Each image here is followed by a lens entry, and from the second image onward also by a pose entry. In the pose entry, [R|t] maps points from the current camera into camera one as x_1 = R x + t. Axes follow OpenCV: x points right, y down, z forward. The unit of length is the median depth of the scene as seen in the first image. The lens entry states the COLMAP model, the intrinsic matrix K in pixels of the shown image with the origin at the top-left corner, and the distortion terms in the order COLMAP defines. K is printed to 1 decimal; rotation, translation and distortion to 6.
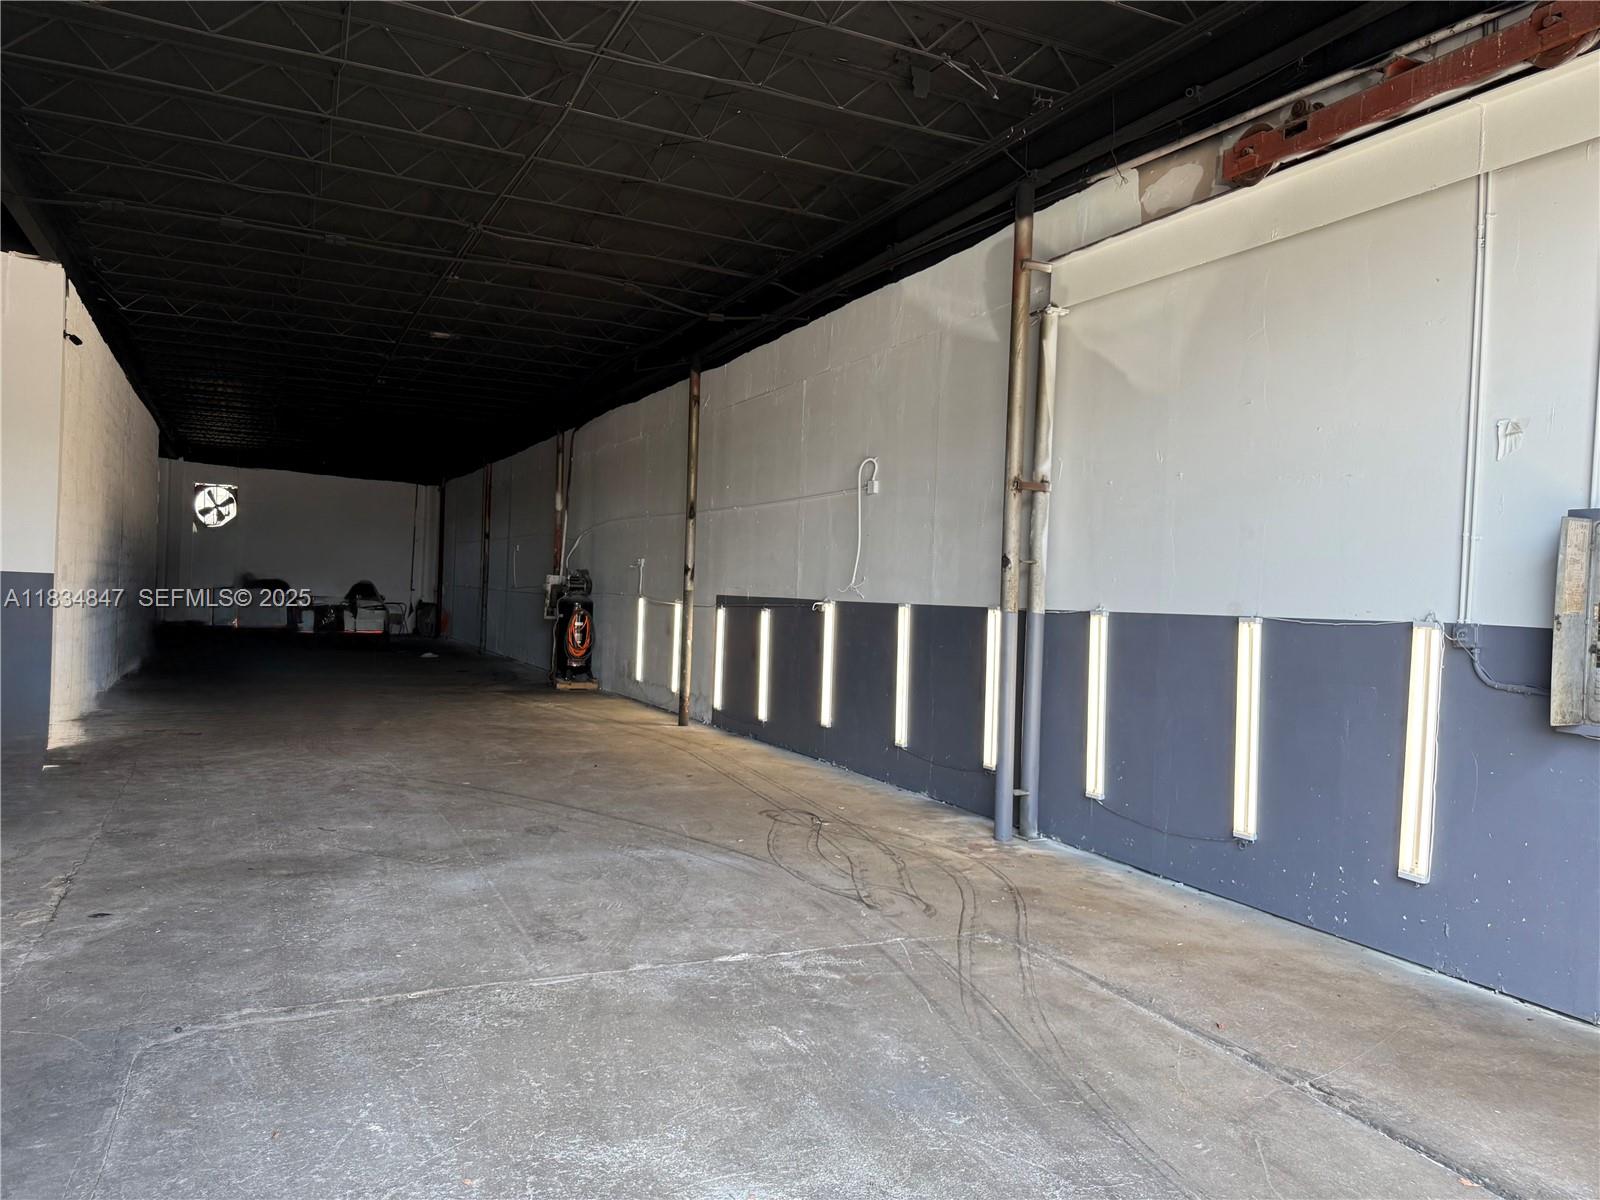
lens RADIAL K [[1148.9, 0, 806.7], [0, 1148.9, 591.3], [0, 0, 1]] dist [0.079404, -0.074739]
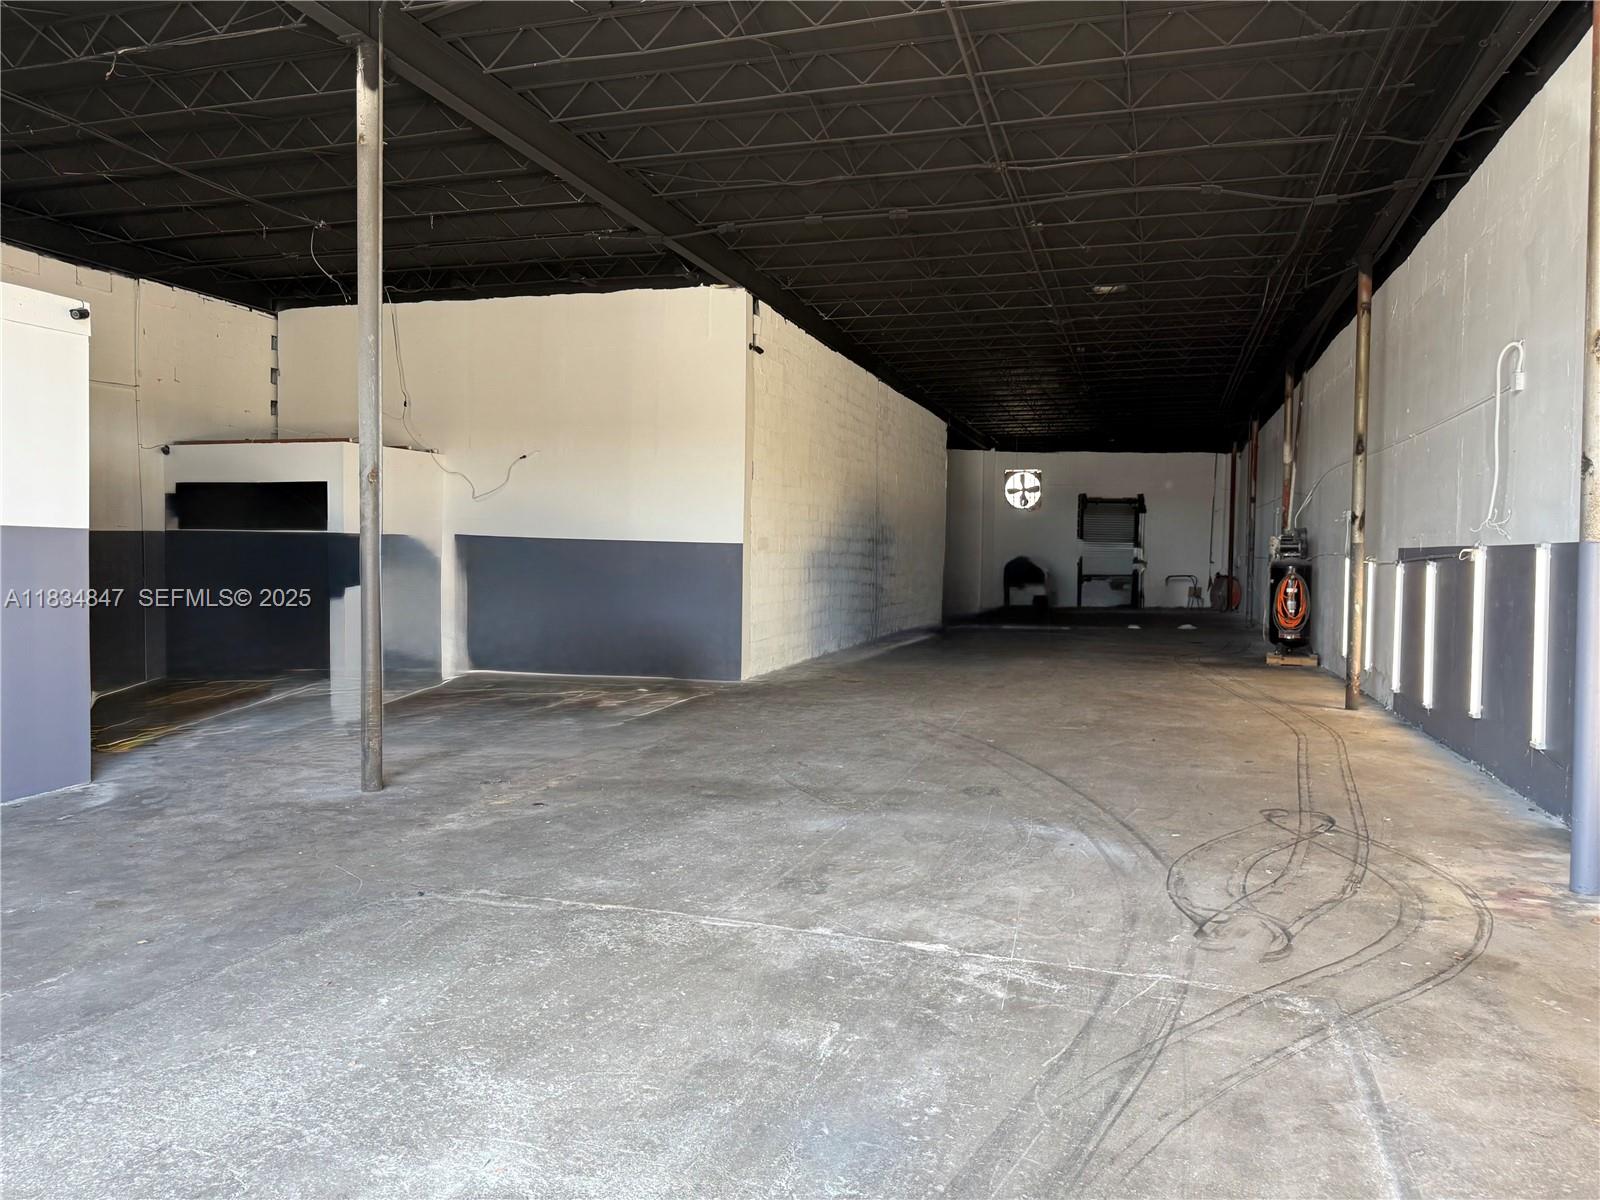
lens RADIAL K [[1148.9, 0, 741.5], [0, 1148.9, 561.3], [0, 0, 1]] dist [0.079404, -0.074739]
pose [[0.728914, -0.019693, -0.684322, 0.411021], [0.015110, 0.999805, -0.012677, 0.045355], [0.684439, -0.001100, 0.729069, 0.289346]]
